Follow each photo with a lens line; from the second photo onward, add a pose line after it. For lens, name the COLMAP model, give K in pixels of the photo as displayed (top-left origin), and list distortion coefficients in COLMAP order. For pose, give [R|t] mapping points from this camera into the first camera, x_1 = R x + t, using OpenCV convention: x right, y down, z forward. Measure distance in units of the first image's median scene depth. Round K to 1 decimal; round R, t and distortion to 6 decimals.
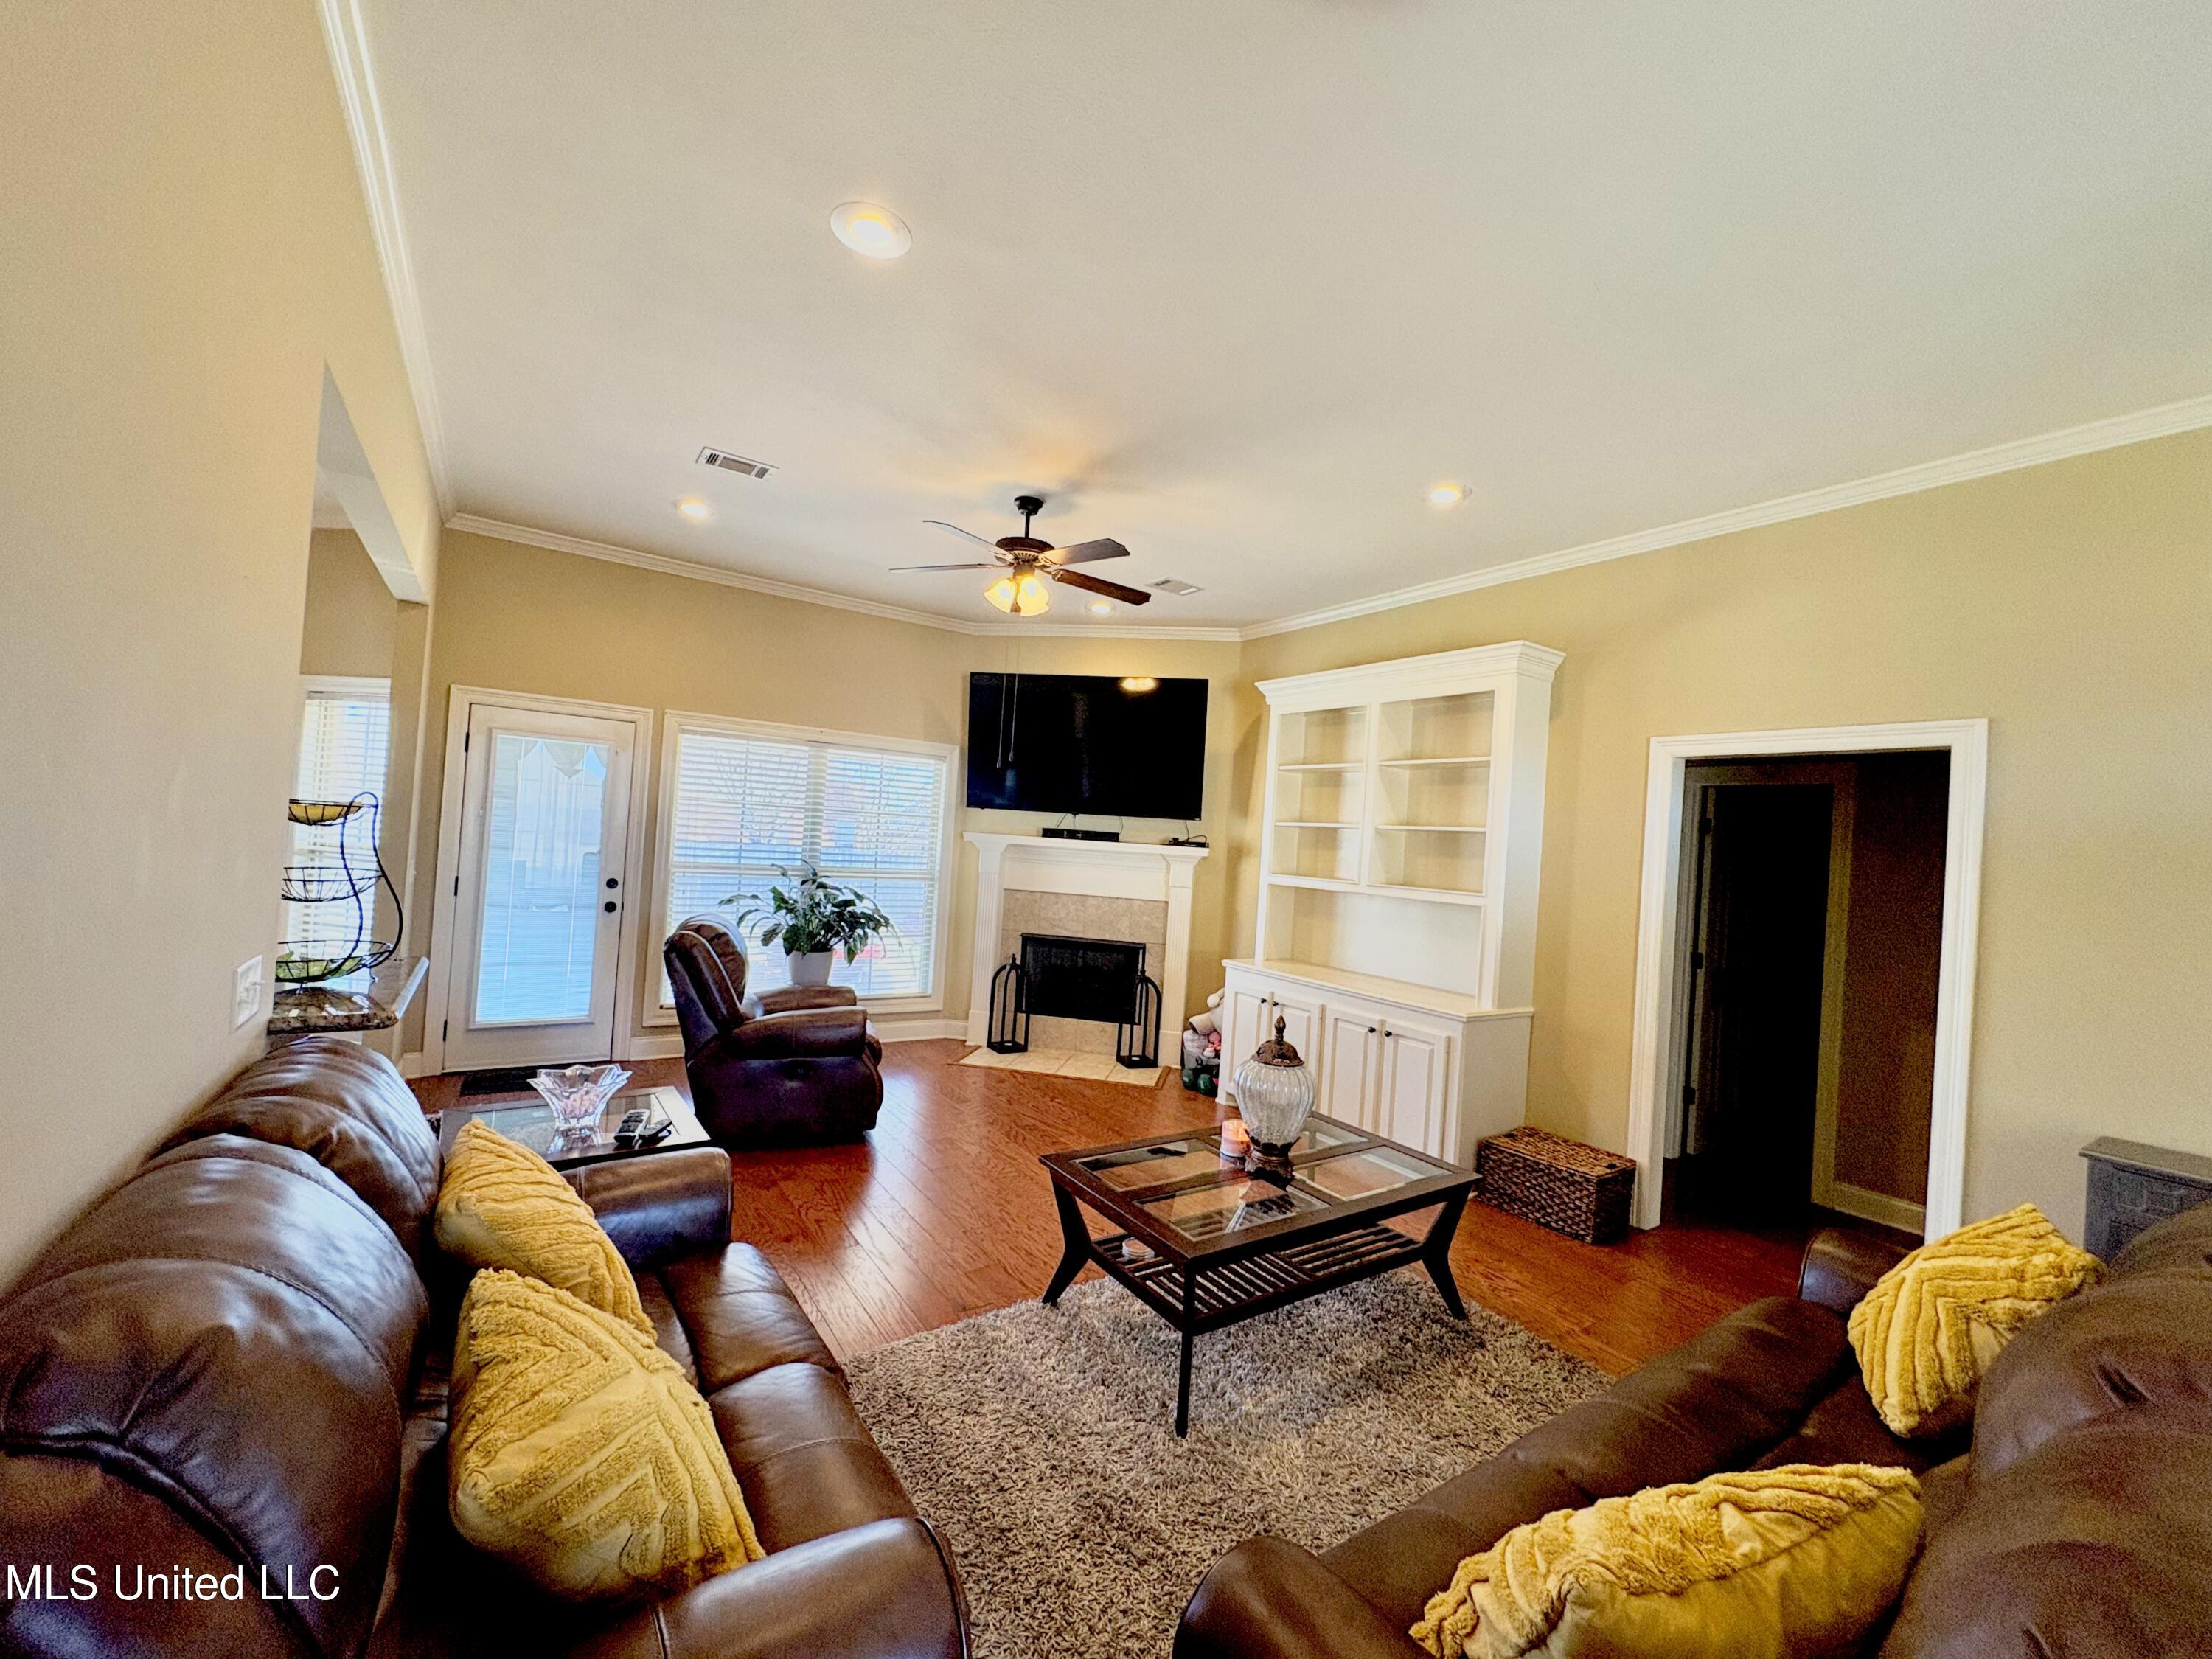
lens RADIAL K [[882.8, 0, 1112.7], [0, 882.8, 829.4], [0, 0, 1]] dist [-0.000753, 0.000714]
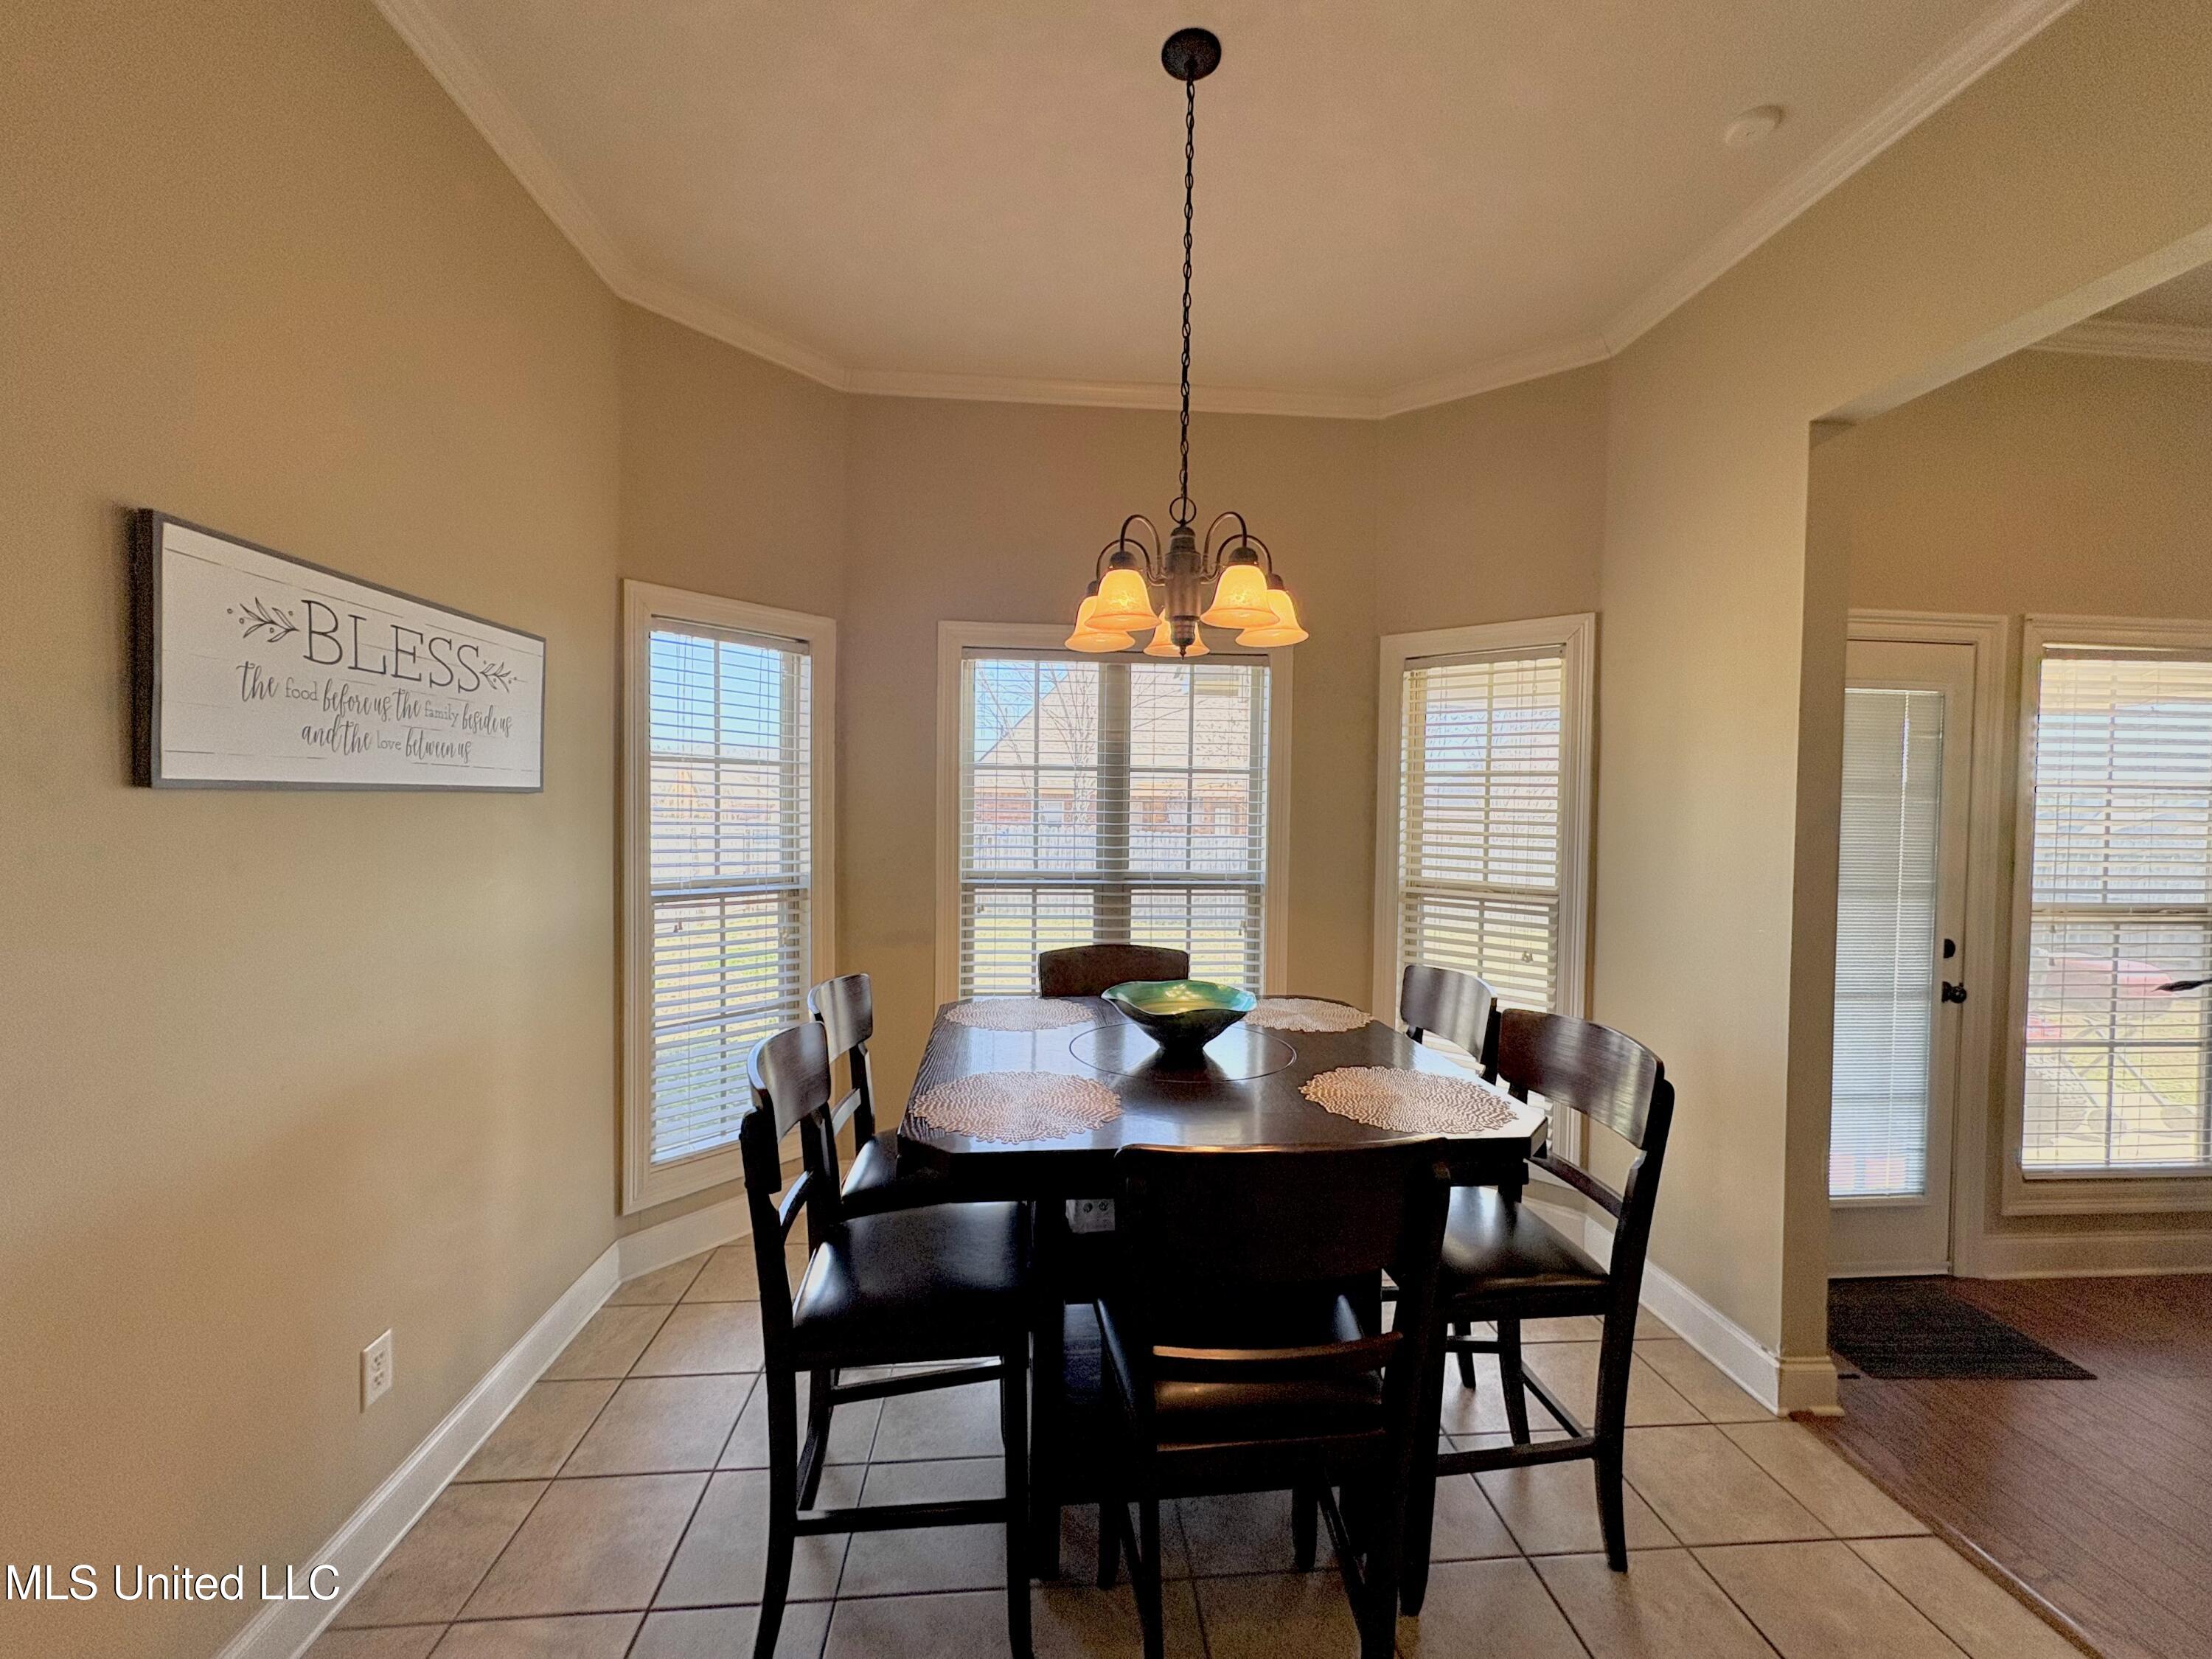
lens RADIAL K [[882.8, 0, 1102.7], [0, 882.8, 825.4], [0, 0, 1]] dist [-0.000753, 0.000714]
pose [[0.867110, -0.039482, -0.496550, -0.733479], [0.050376, 0.998694, 0.008561, -0.043494], [0.495564, -0.032437, 0.867966, 0.277746]]
